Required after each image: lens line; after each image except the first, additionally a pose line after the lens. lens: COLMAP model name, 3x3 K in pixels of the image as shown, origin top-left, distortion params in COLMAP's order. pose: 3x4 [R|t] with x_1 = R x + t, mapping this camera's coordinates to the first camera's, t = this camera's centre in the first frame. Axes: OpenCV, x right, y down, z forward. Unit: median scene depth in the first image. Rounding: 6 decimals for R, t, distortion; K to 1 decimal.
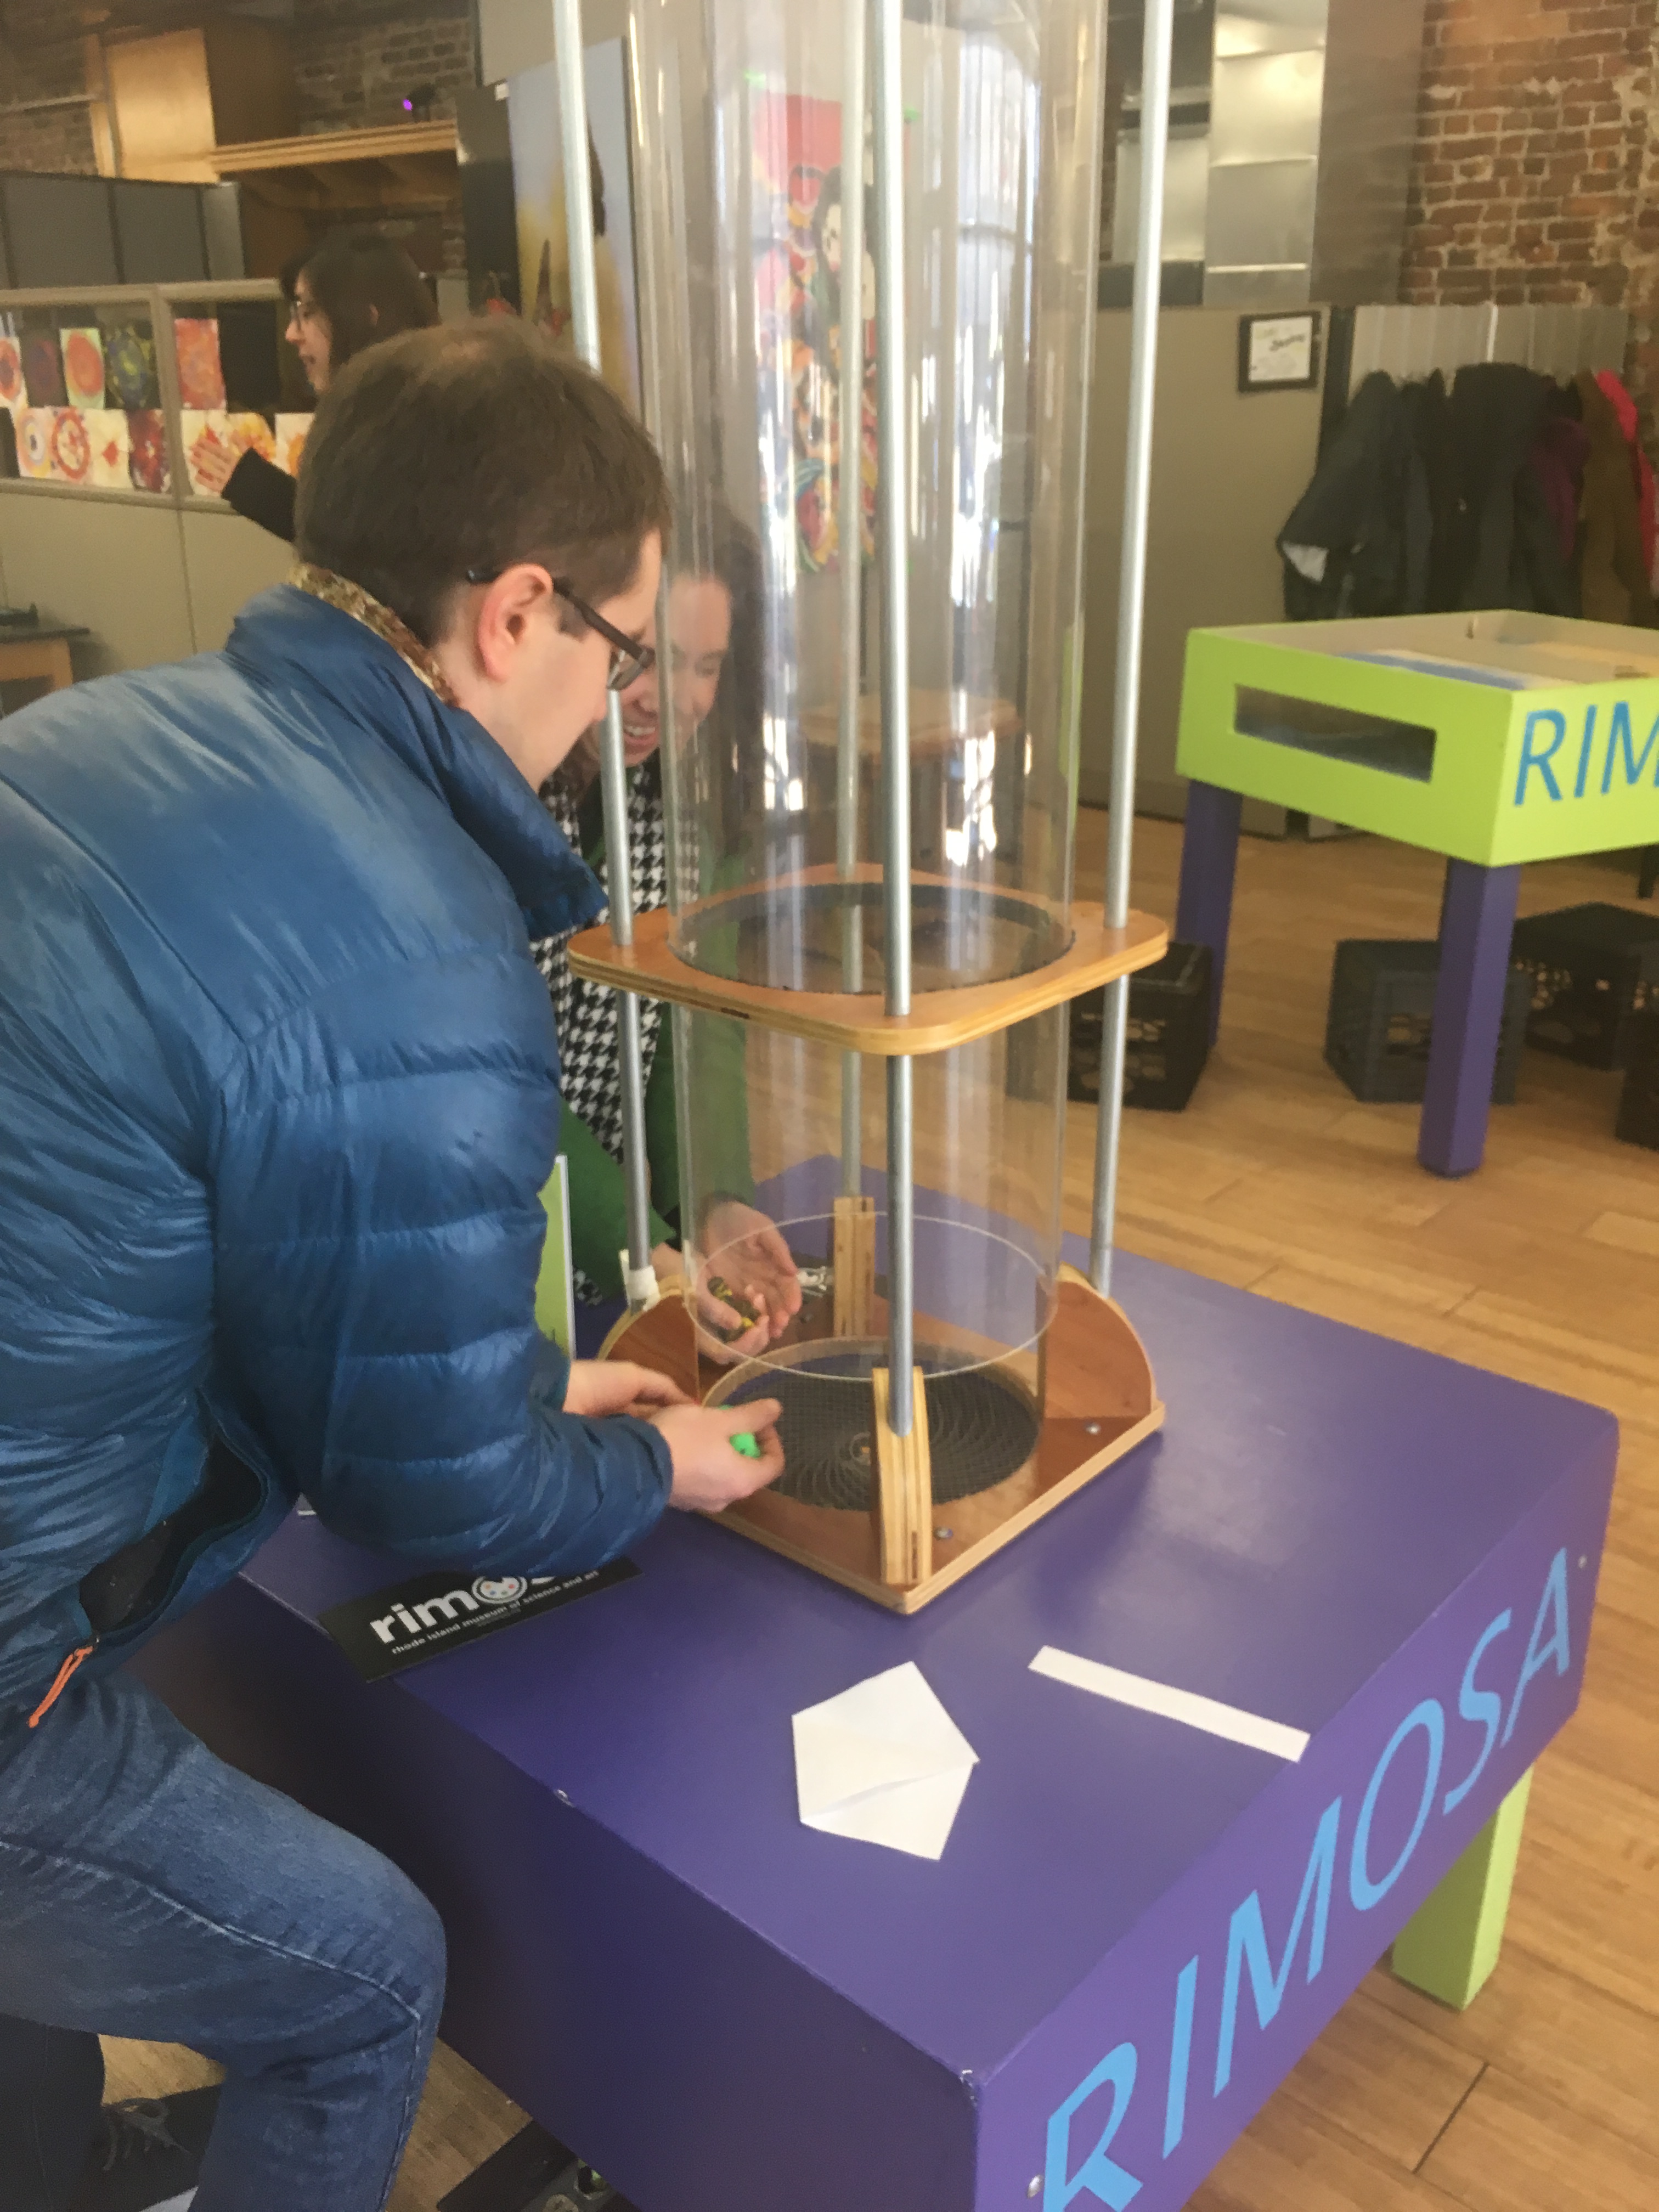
lens RADIAL K [[1890.8, 0, 829.8], [0, 1890.8, 1101.6], [0, 0, 1]] dist [0.001159, -0.000184]
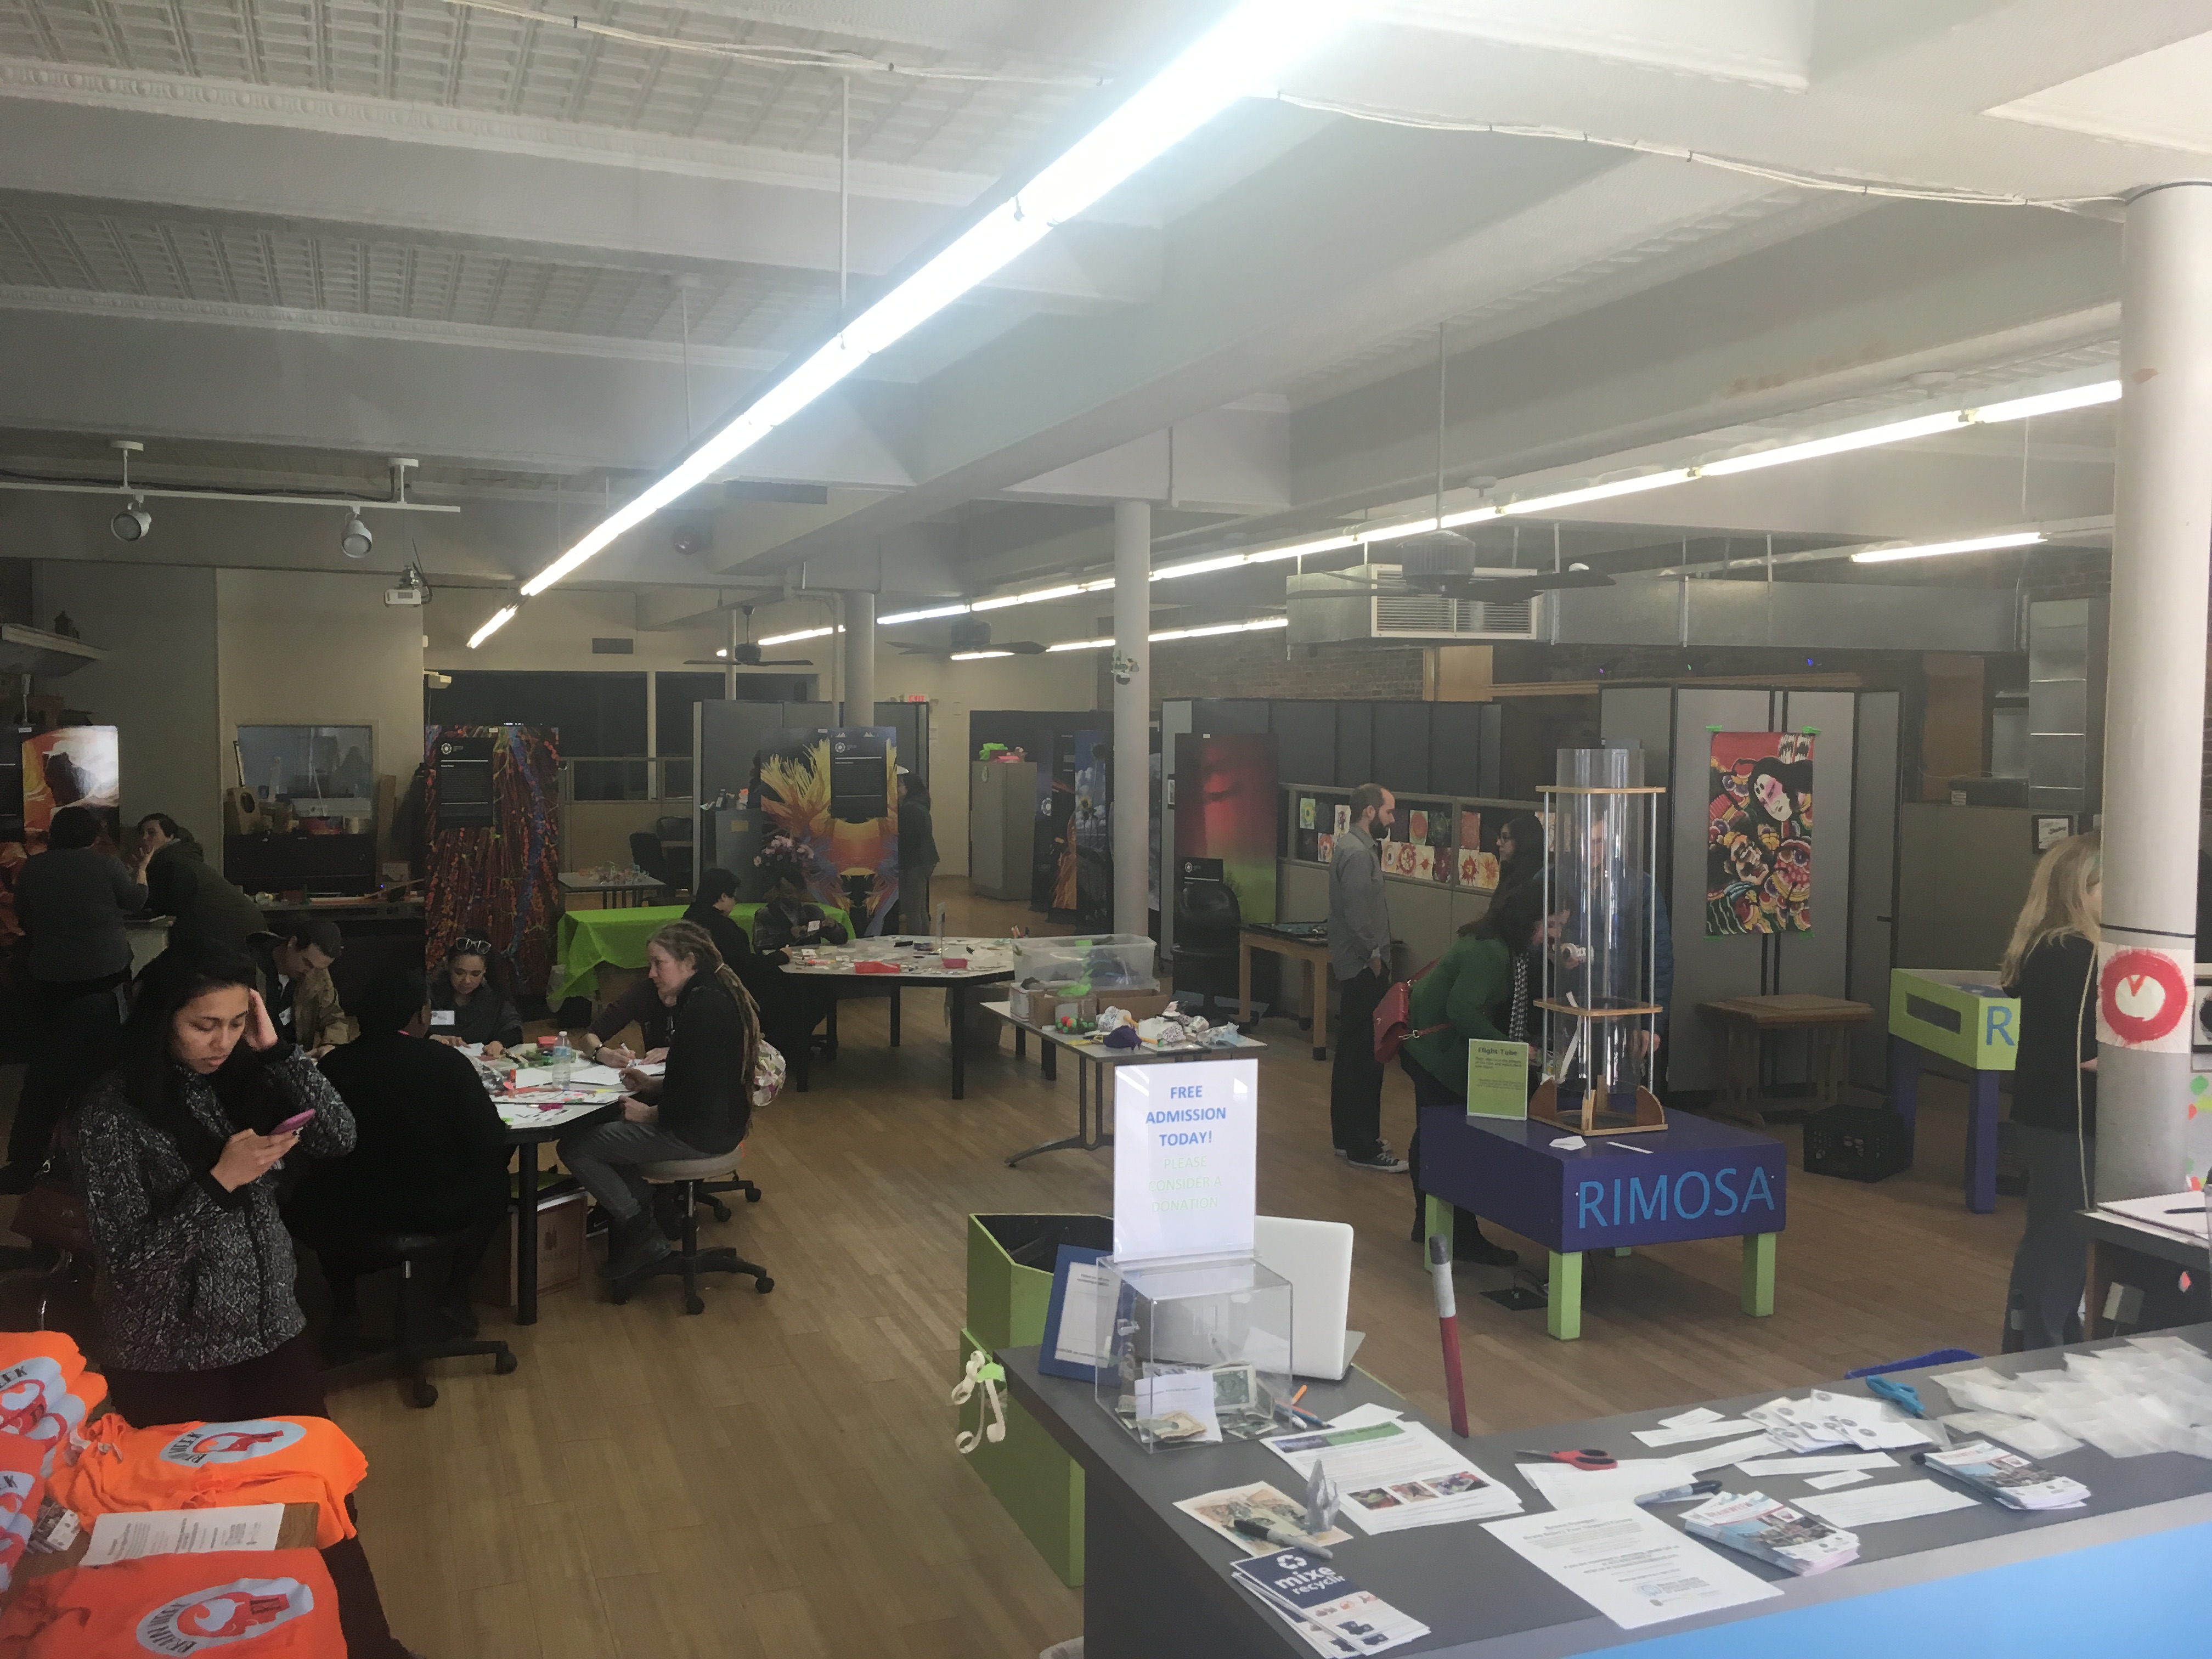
lens RADIAL K [[1890.8, 0, 1108.2], [0, 1890.8, 823.7], [0, 0, 1]] dist [0.001159, -0.000184]
pose [[0.884827, 0.032783, -0.464765, 0.312481], [-0.179509, 0.944500, -0.275131, 0.282549], [0.429951, 0.326873, 0.841603, -1.021162]]
